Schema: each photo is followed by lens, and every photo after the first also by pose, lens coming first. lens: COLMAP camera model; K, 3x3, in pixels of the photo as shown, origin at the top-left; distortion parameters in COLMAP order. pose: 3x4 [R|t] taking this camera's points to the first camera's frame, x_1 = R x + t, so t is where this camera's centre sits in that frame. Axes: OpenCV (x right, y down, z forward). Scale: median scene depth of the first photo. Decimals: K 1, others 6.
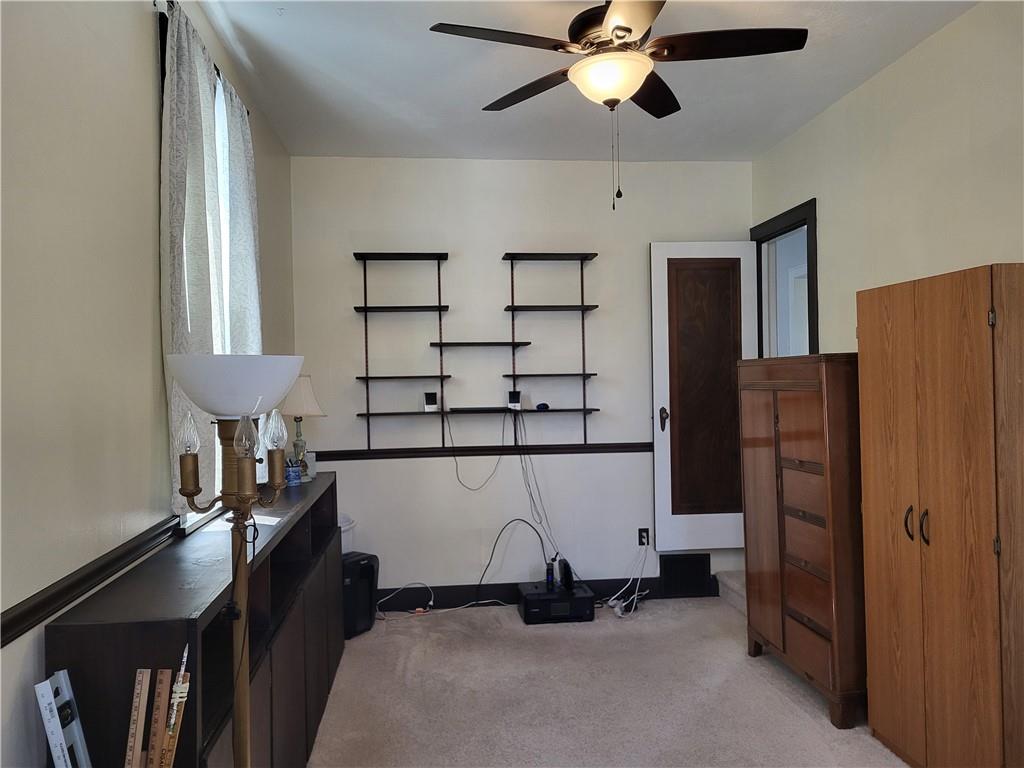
lens RADIAL K [[785.6, 0, 512.0], [0, 785.6, 384.0], [0, 0, 1]] dist [0.051681, -0.051766]
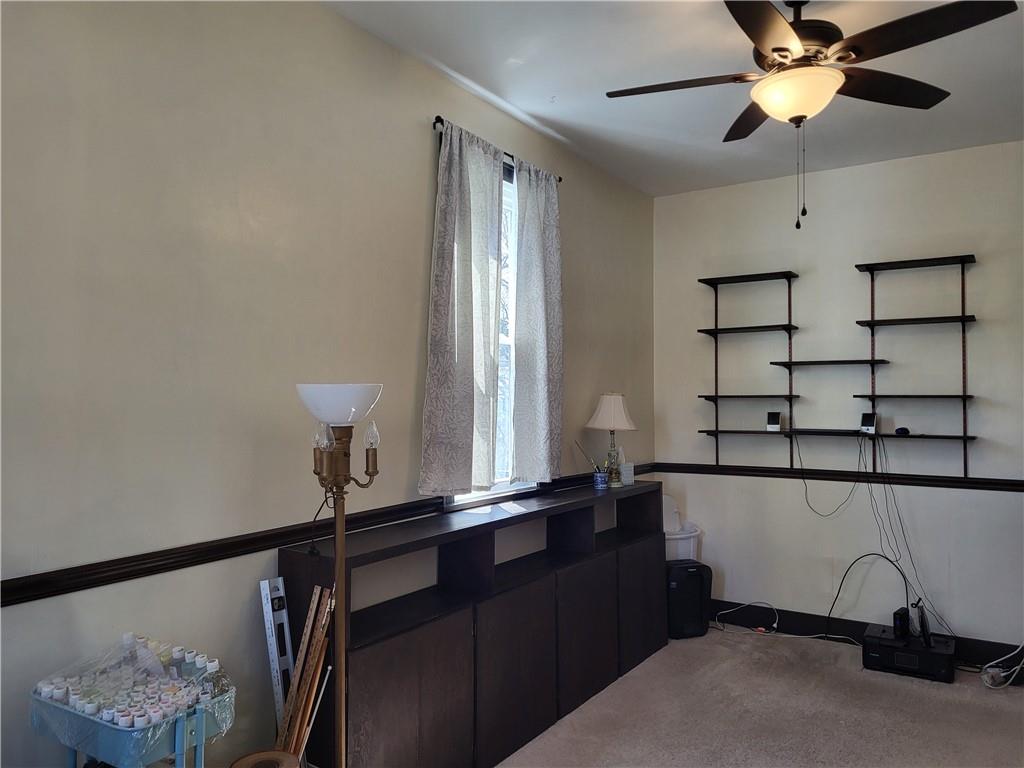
lens RADIAL K [[775.5, 0, 503.6], [0, 775.5, 382.0], [0, 0, 1]] dist [0.087659, -0.082195]
pose [[0.771860, 0.002086, -0.635789, 0.260542], [-0.015763, 0.999750, -0.015856, -0.006380], [0.635597, 0.022261, 0.771700, 0.014863]]
